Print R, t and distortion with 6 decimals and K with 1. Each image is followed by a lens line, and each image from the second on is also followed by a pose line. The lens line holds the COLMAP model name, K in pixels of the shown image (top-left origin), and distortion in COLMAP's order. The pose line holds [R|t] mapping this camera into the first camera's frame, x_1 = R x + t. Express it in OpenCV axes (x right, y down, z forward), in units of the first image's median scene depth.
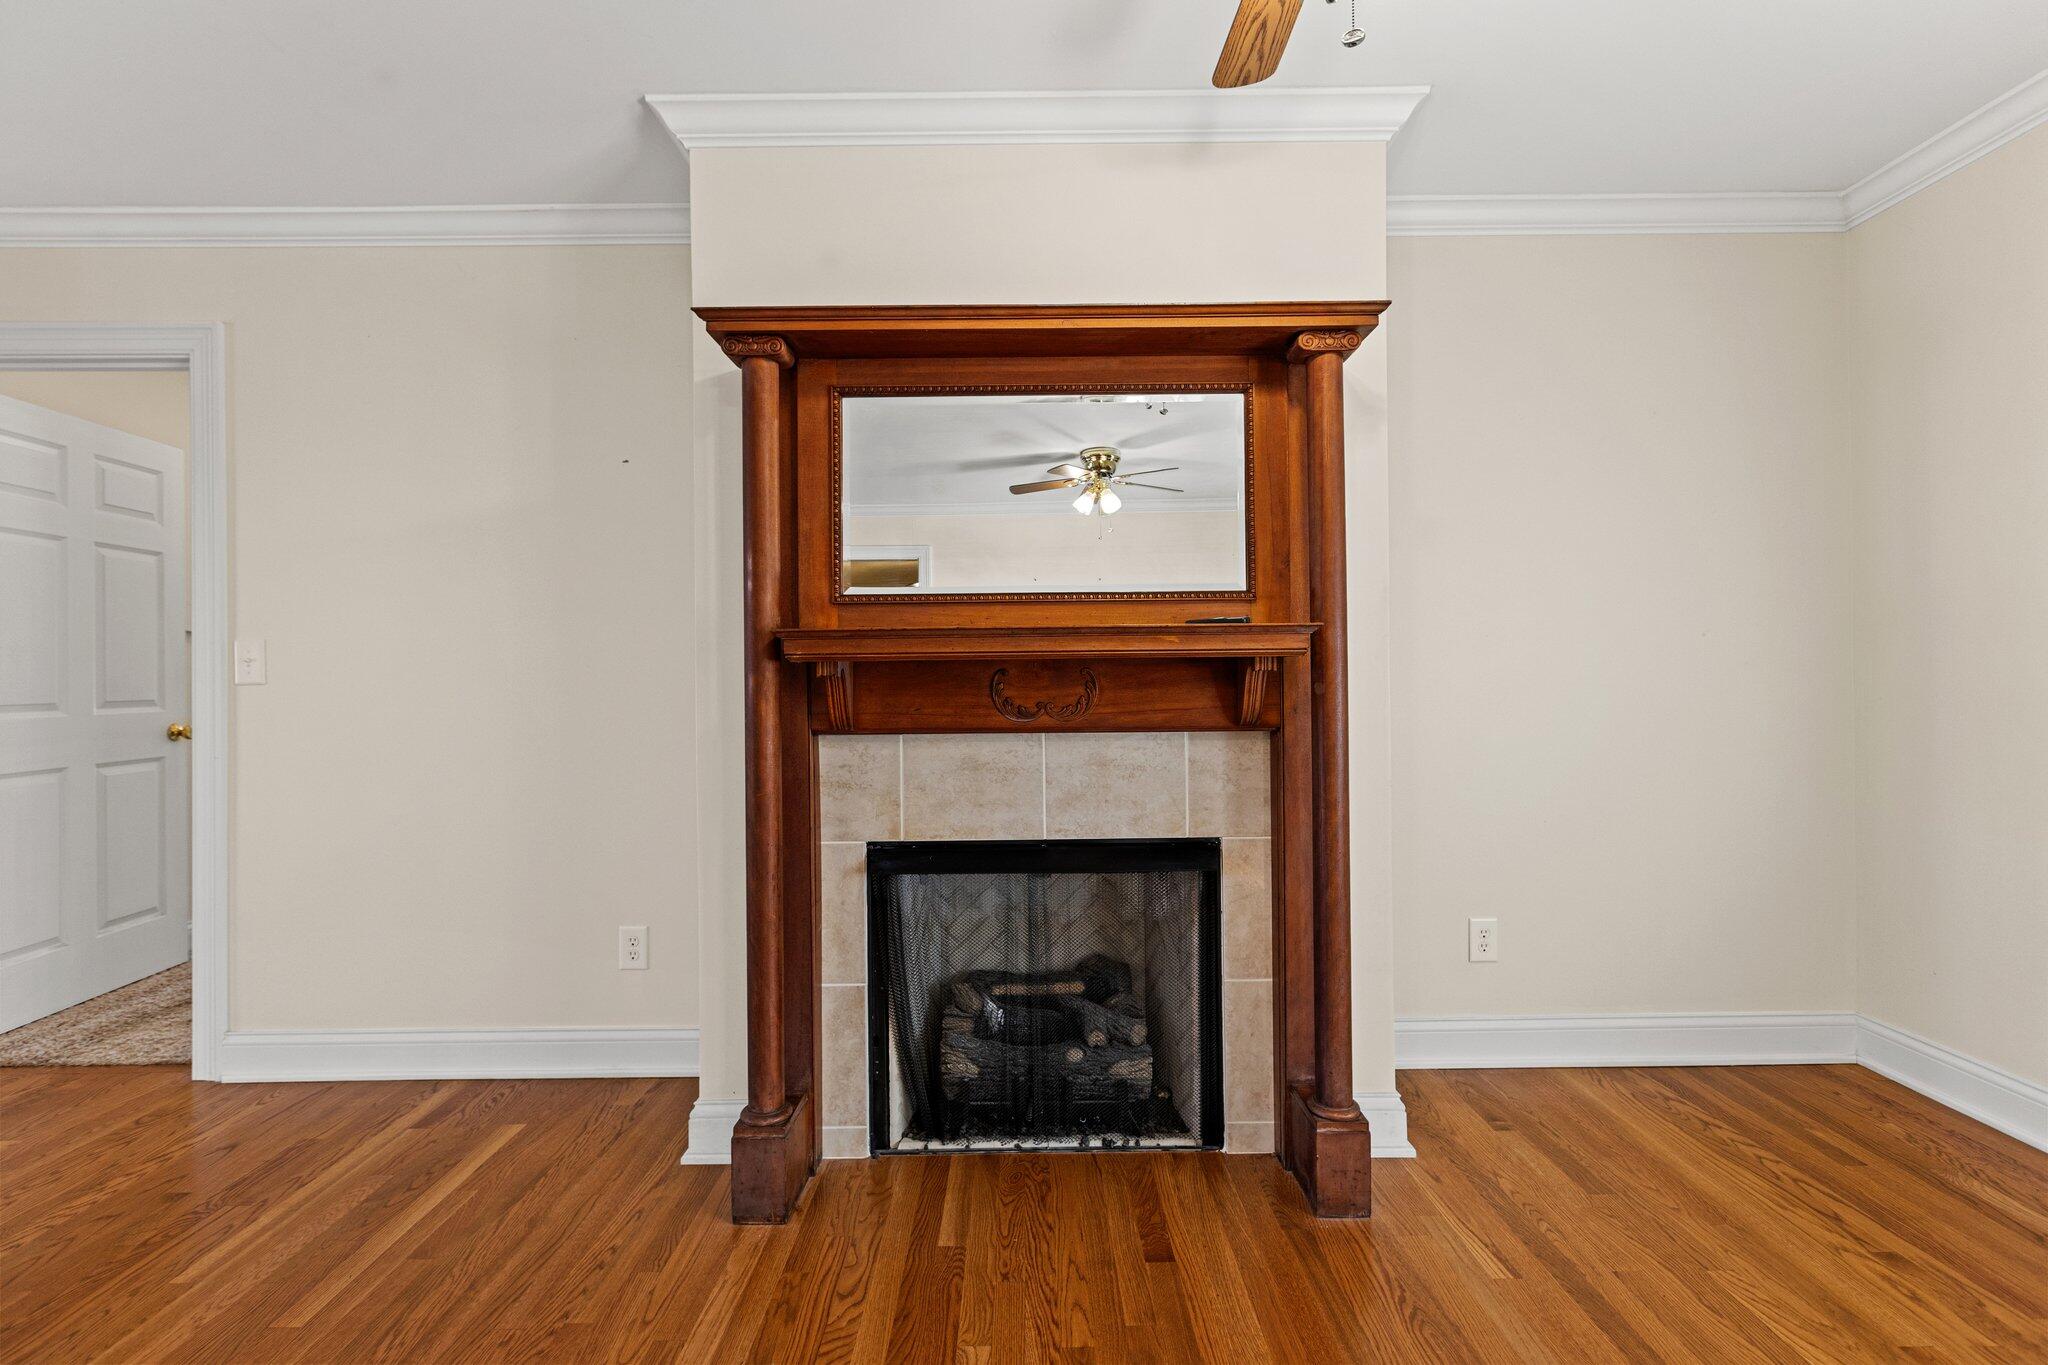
lens RADIAL K [[916.8, 0, 1019.5], [0, 916.8, 670.0], [0, 0, 1]] dist [-0.003354, 0.004134]
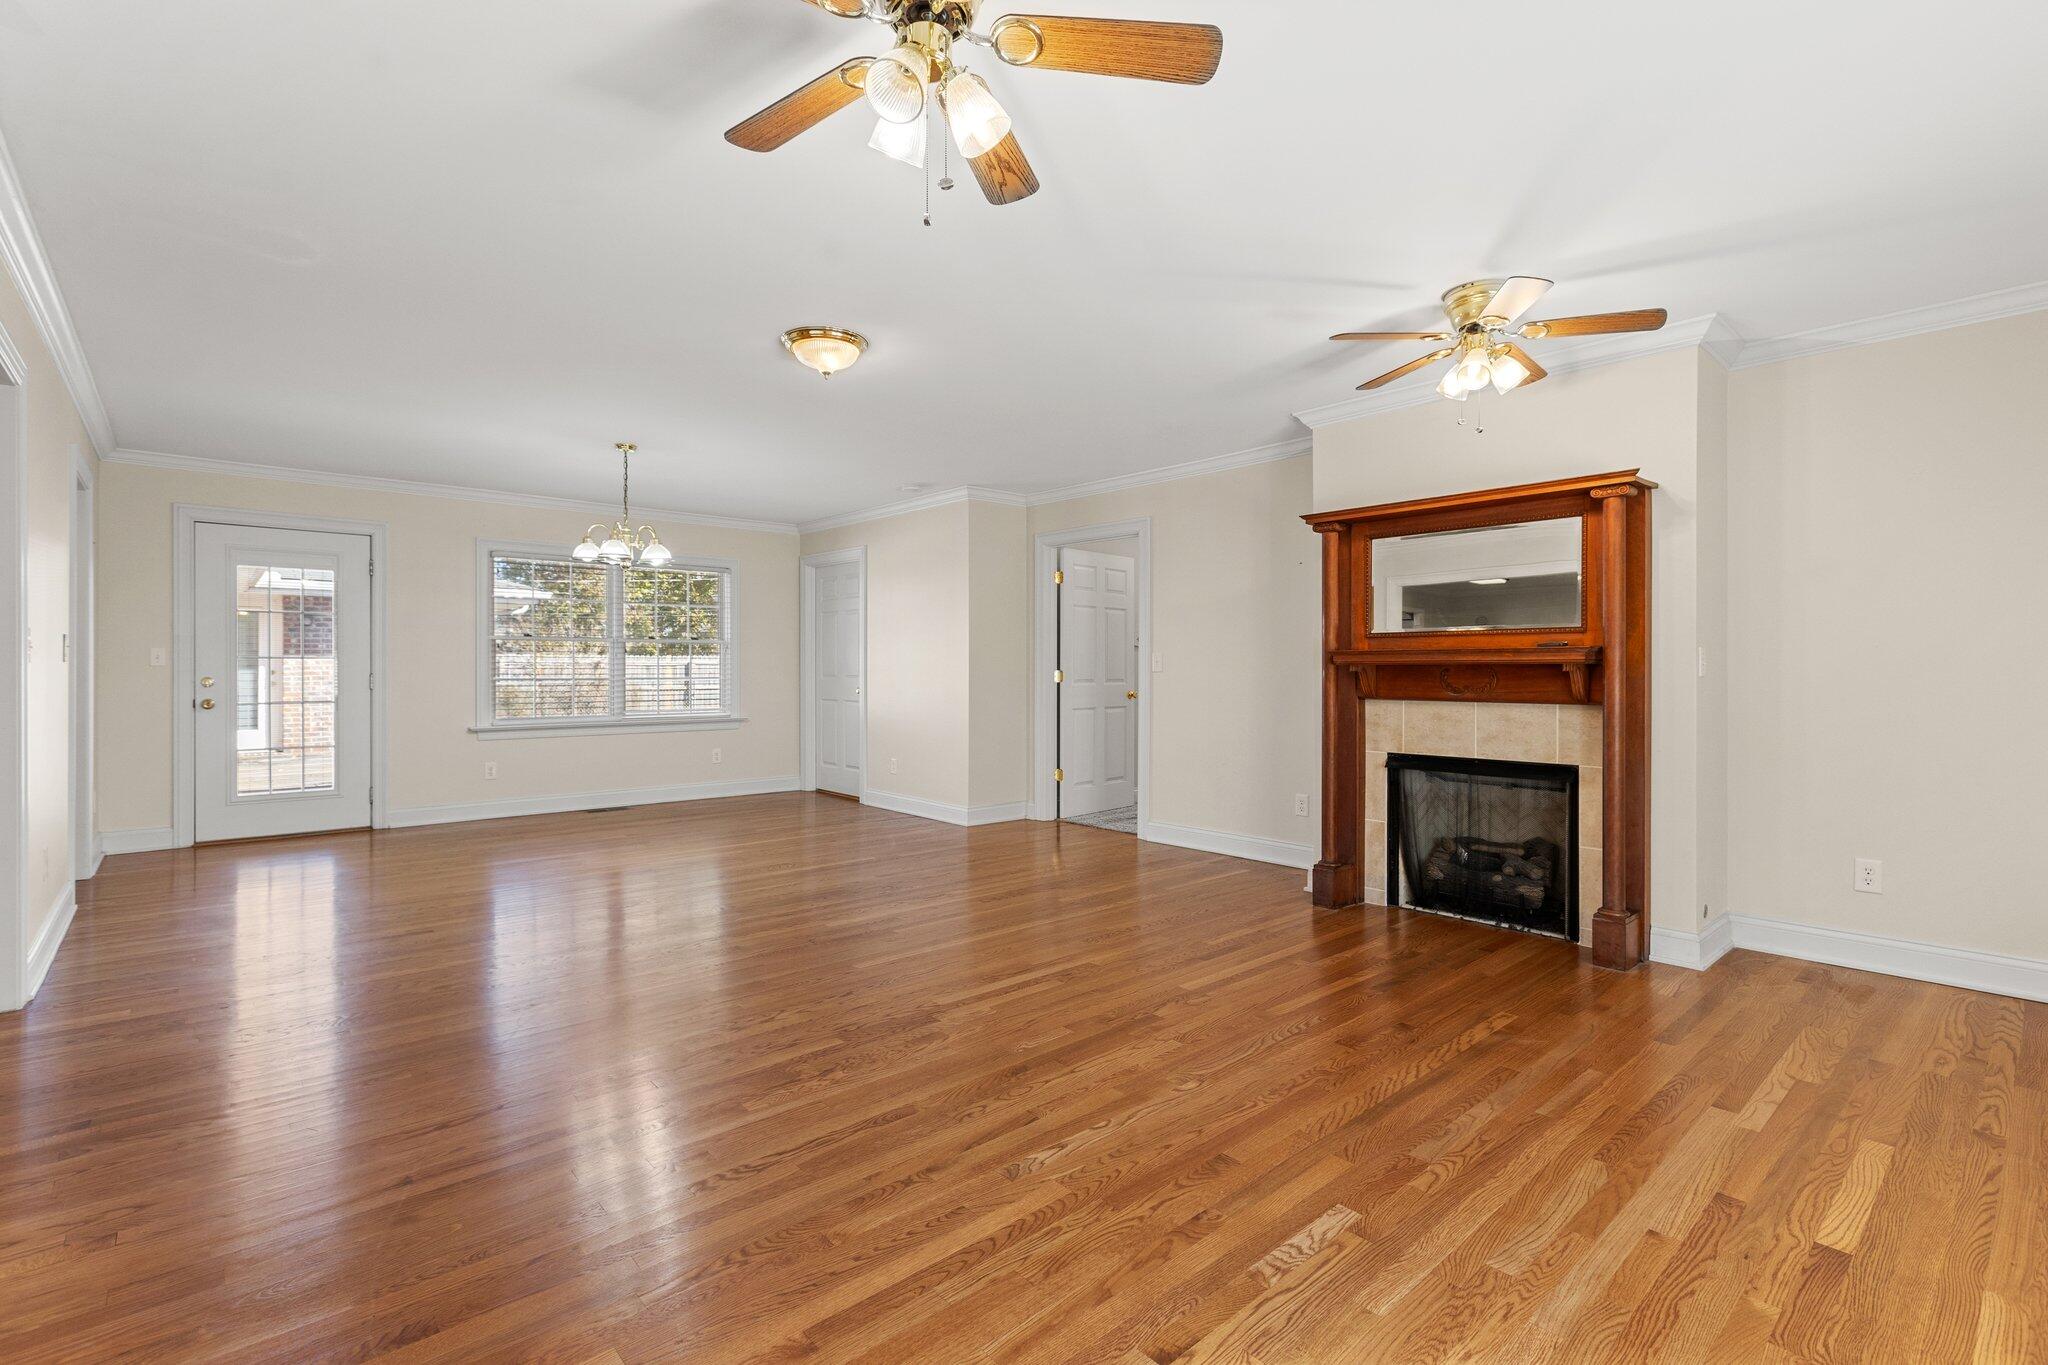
lens RADIAL K [[916.8, 0, 1019.5], [0, 916.8, 670.0], [0, 0, 1]] dist [-0.003354, 0.004134]
pose [[0.655356, 0.010885, -0.755242, 0.844535], [-0.006833, 0.999941, 0.008482, -0.009064], [0.755290, -0.000398, 0.655391, -0.967940]]
